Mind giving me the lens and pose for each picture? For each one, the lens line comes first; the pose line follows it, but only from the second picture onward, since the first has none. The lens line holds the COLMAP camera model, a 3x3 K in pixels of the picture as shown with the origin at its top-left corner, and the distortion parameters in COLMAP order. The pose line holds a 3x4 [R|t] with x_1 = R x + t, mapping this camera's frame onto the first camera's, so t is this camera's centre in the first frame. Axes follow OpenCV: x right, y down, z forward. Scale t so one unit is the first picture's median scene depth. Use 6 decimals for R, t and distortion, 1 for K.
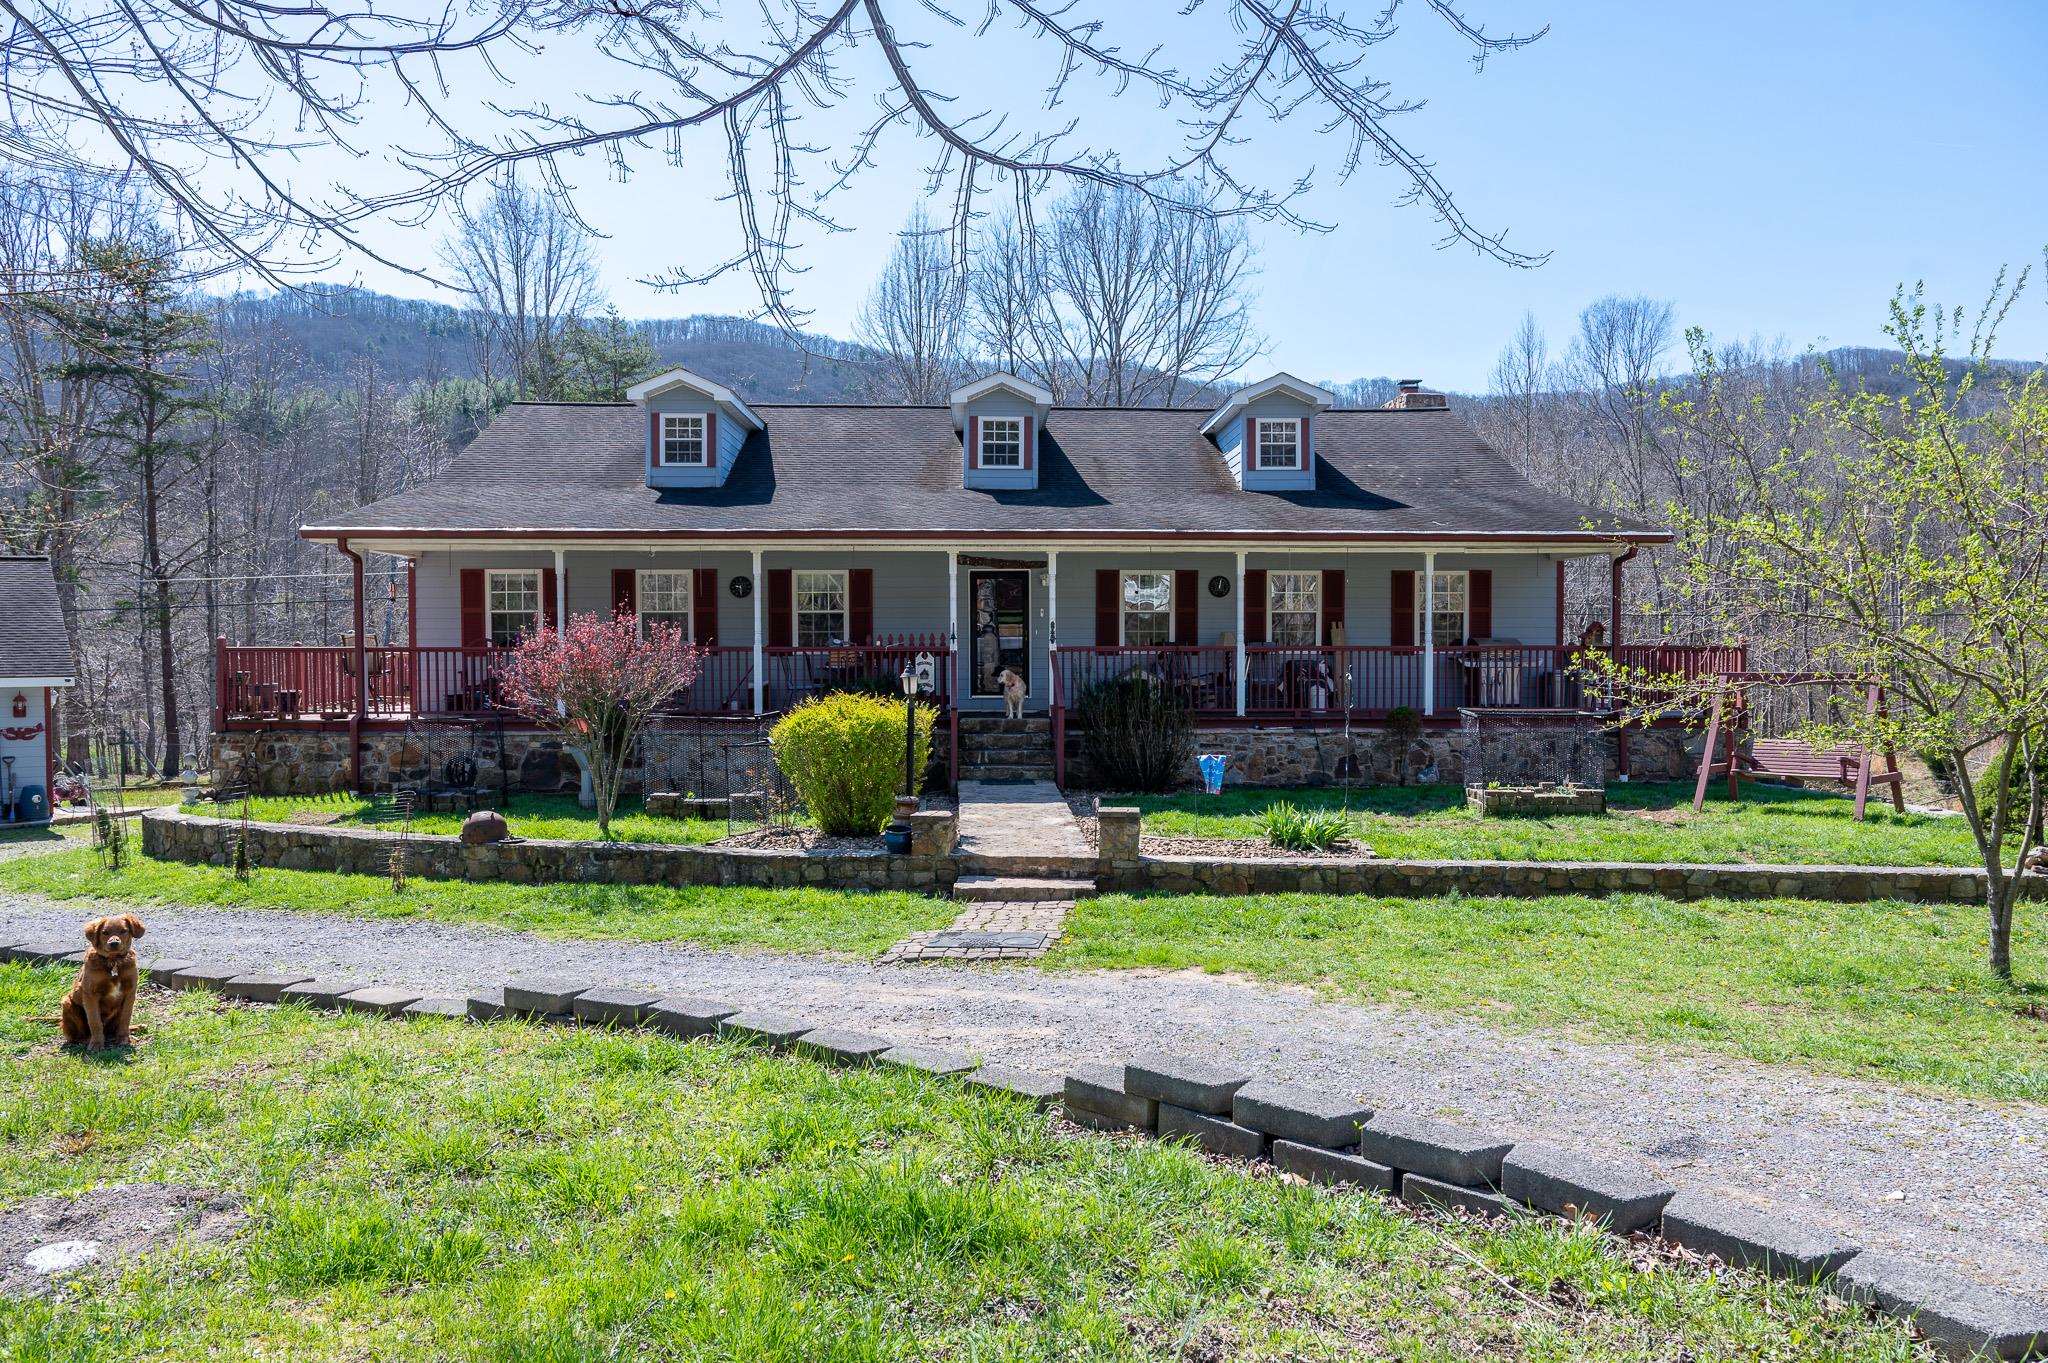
lens RADIAL K [[1280.0, 0, 1017.1], [0, 1280.0, 689.3], [0, 0, 1]] dist [-0.004744, 0.000593]
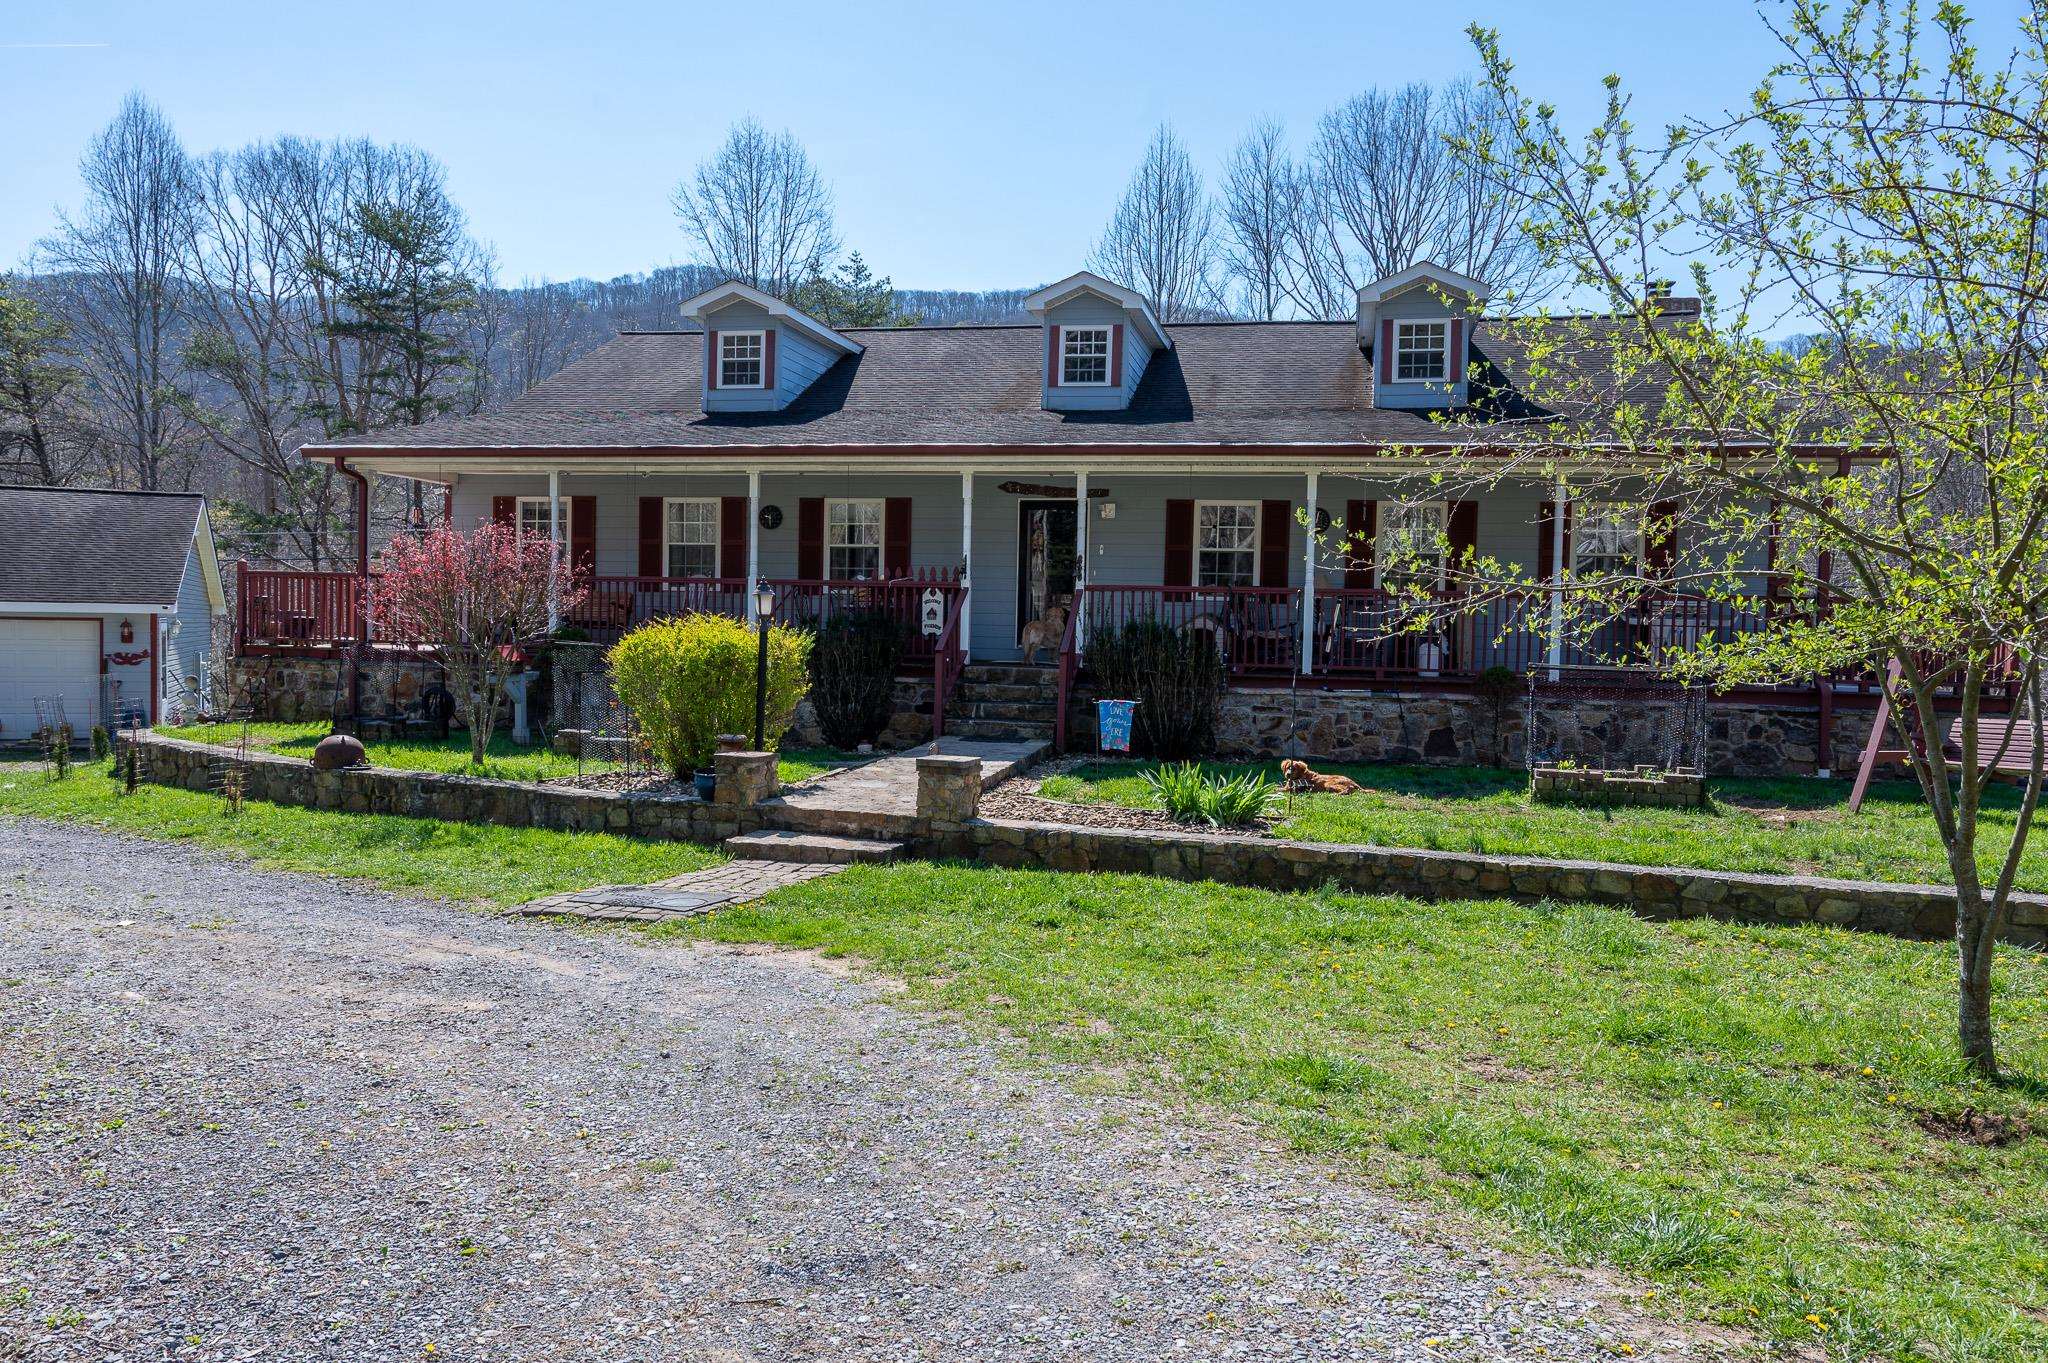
lens RADIAL K [[1369.1, 0, 1016.3], [0, 1369.1, 686.5], [0, 0, 1]] dist [-0.007303, 0.001023]
pose [[0.972902, 0.033871, -0.228724, 0.236439], [-0.031503, 0.999406, 0.013997, 0.027075], [0.229062, -0.006412, 0.973391, 0.134858]]
